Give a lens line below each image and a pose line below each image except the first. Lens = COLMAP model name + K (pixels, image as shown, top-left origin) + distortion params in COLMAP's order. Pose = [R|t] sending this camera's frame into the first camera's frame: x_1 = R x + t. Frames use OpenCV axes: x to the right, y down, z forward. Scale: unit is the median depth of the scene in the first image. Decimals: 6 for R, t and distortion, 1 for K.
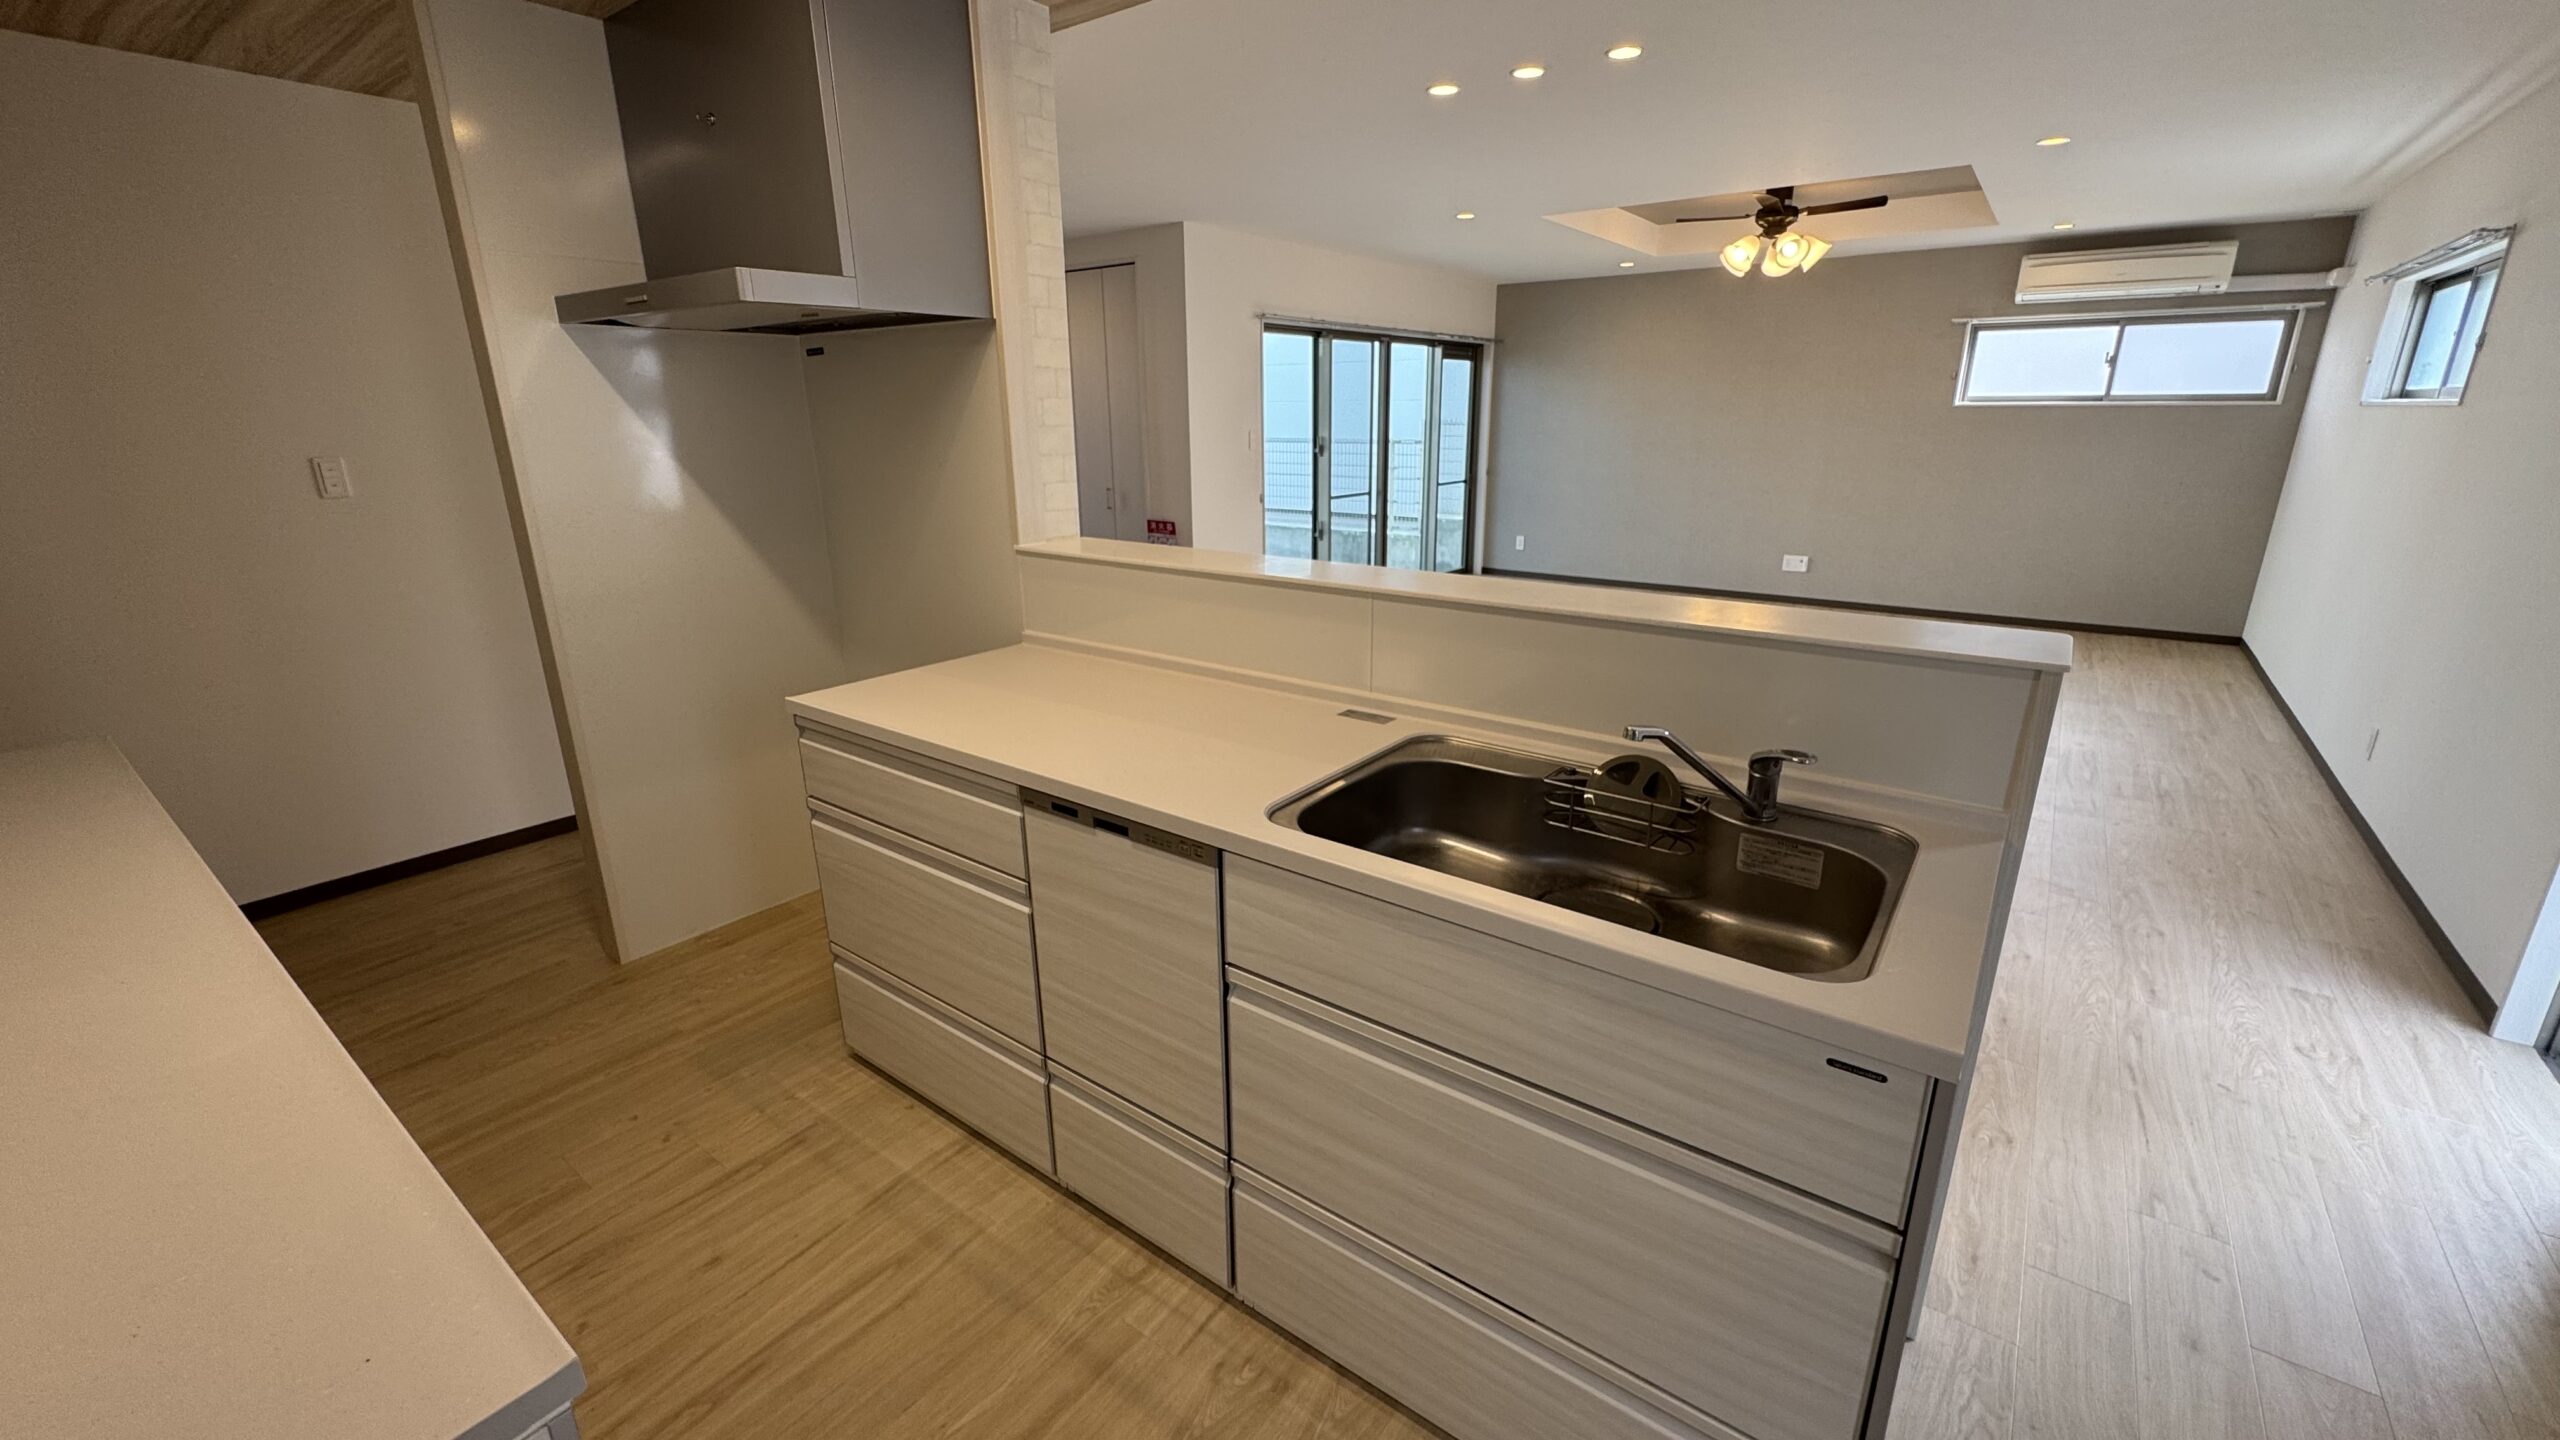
lens RADIAL K [[1019.4, 0, 1282.9], [0, 1019.4, 717.6], [0, 0, 1]] dist [0.001638, -0.000029]
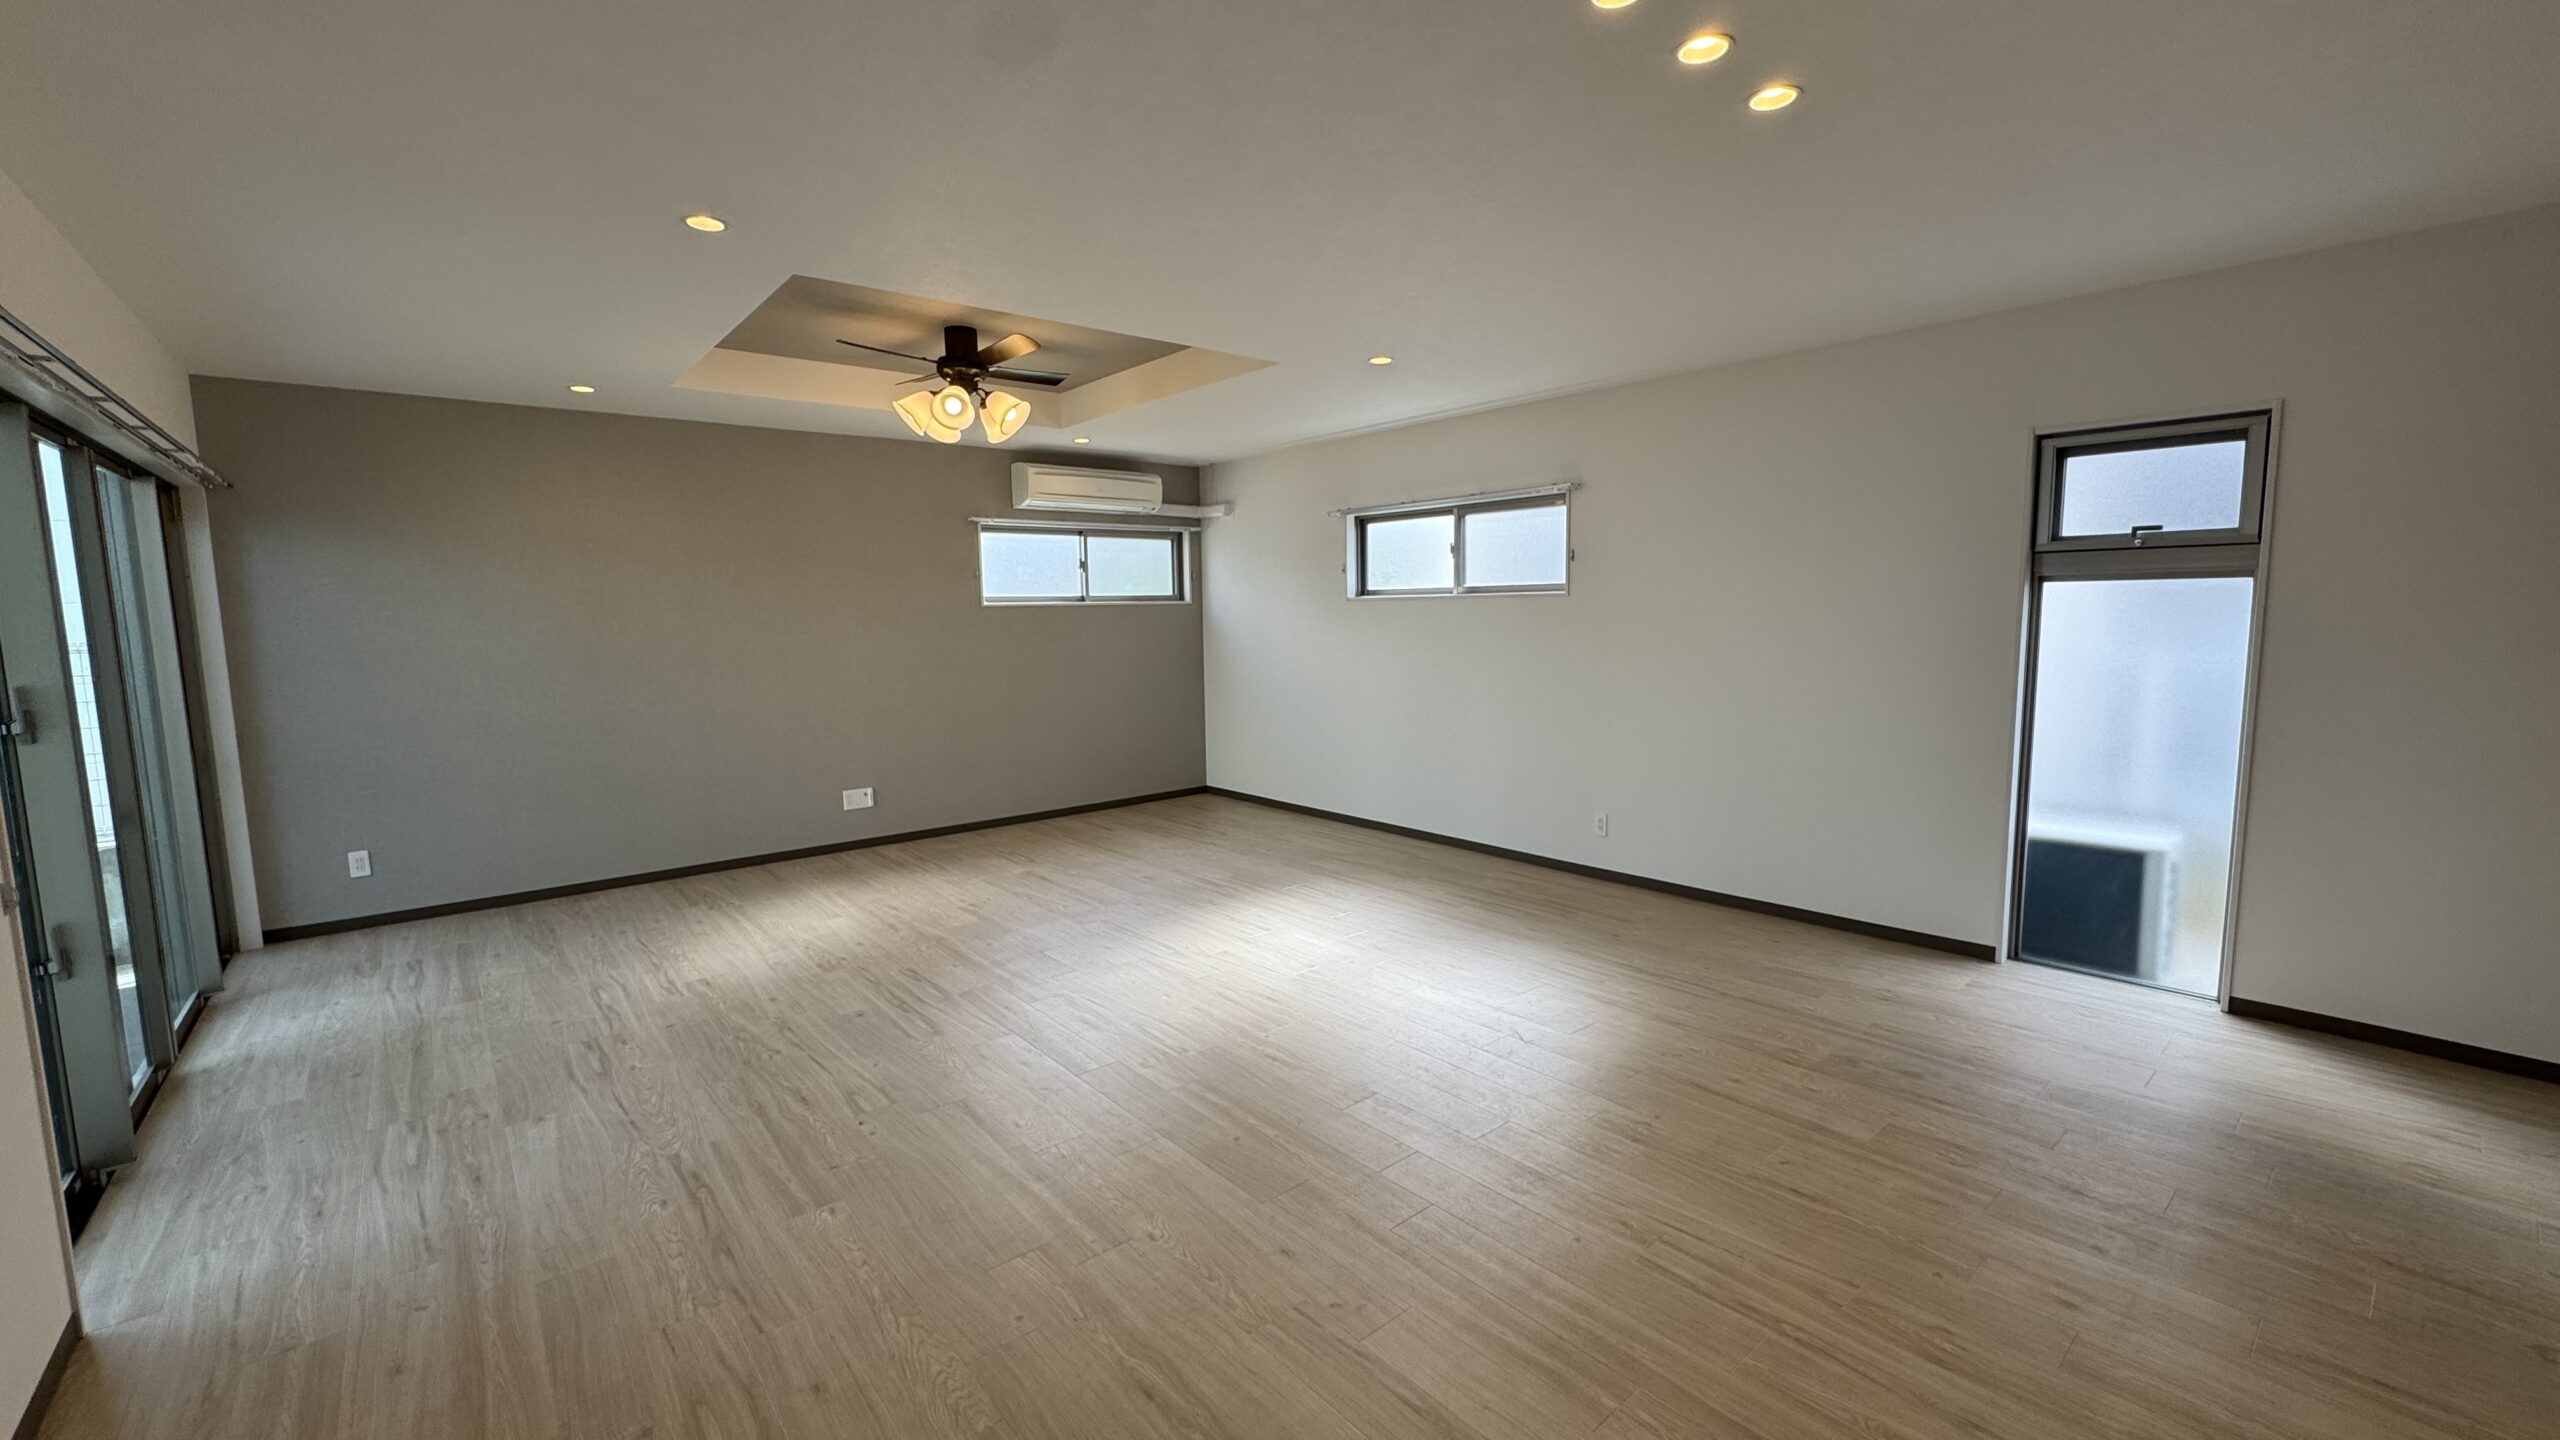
lens RADIAL K [[1019.4, 0, 1292.4], [0, 1019.4, 712.1], [0, 0, 1]] dist [0.001638, -0.000029]
pose [[0.225349, -0.098802, 0.969255, -0.218566], [0.297978, 0.954162, 0.027984, -0.165389], [-0.927592, 0.282511, 0.244460, 0.575155]]
